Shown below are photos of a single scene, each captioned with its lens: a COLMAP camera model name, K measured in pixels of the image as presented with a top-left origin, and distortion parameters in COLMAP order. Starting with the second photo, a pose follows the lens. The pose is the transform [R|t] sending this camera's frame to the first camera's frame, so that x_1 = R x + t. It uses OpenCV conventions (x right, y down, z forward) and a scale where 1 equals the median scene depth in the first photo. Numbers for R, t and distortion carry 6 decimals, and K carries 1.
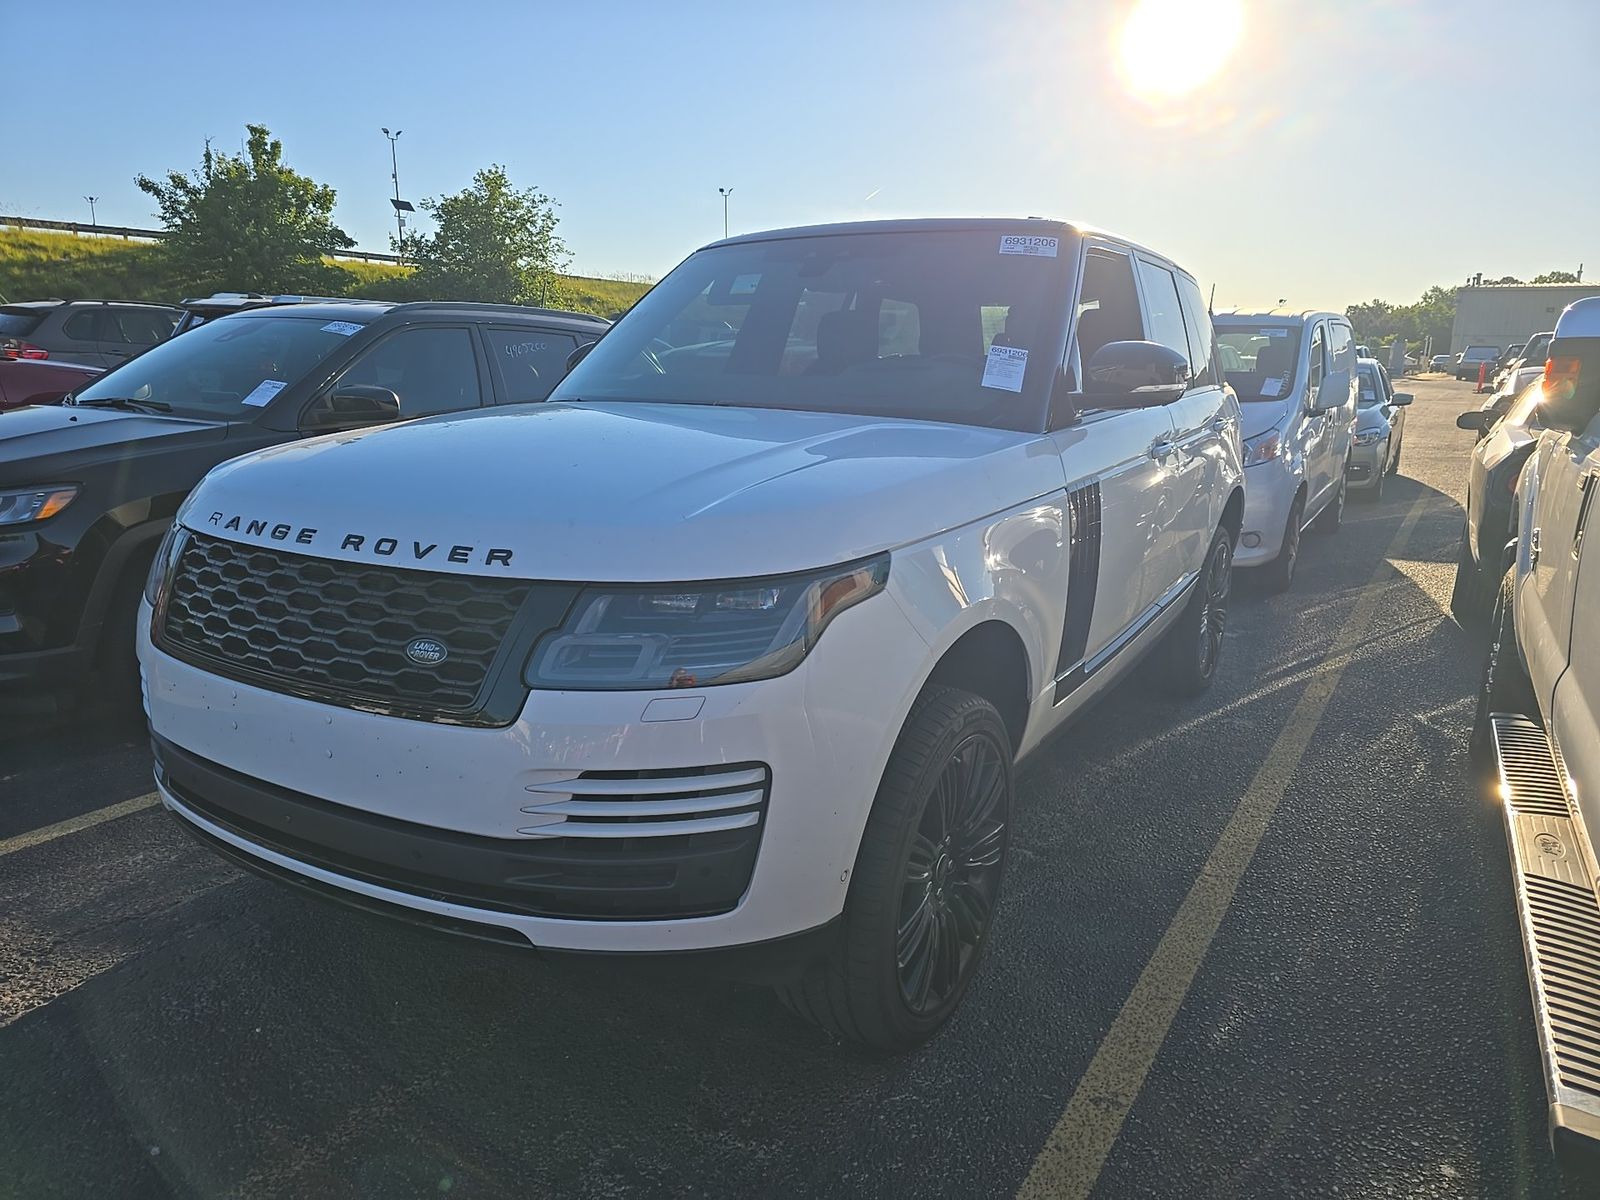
lens RADIAL K [[1078.0, 0, 807.6], [0, 1078.0, 596.2], [0, 0, 1]] dist [0.033549, -0.014285]
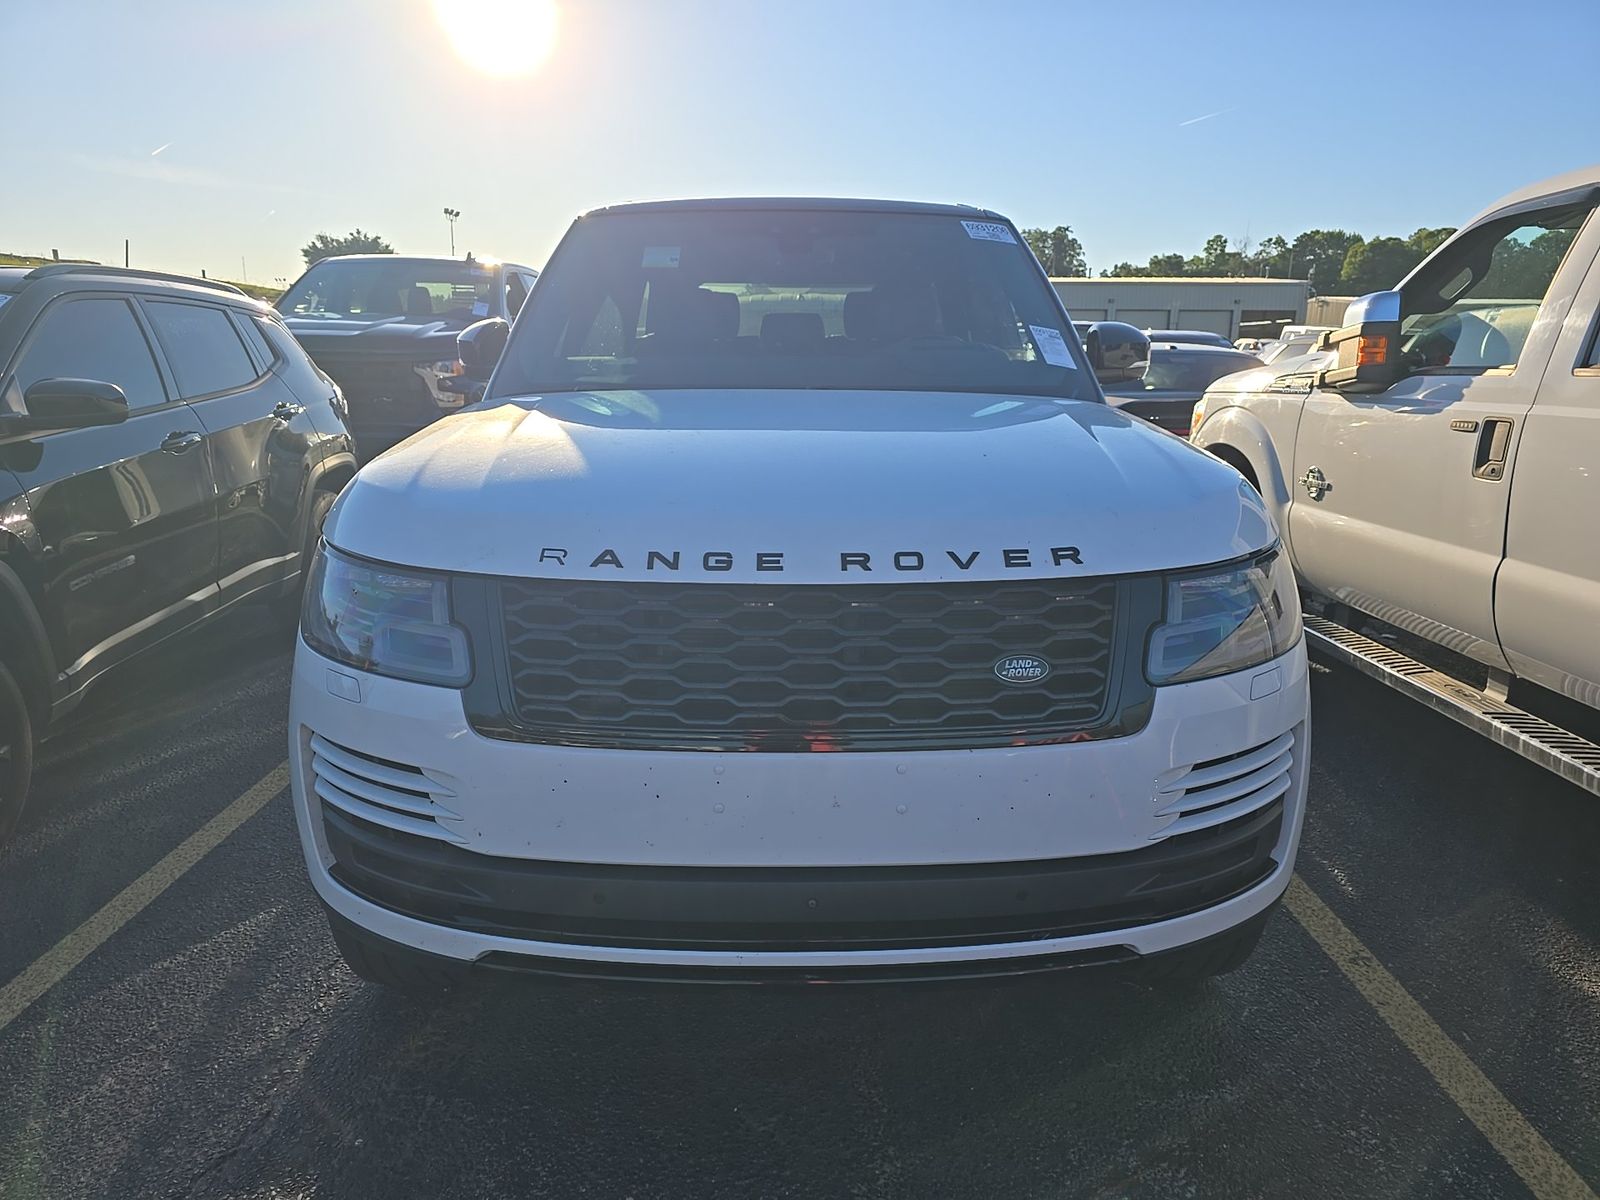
lens RADIAL K [[1078.0, 0, 815.8], [0, 1078.0, 596.8], [0, 0, 1]] dist [0.033549, -0.014285]
pose [[0.854040, -0.126153, 0.504680, -0.902039], [0.117256, 0.991867, 0.049508, -0.069570], [-0.506821, 0.016896, 0.861886, 0.298844]]
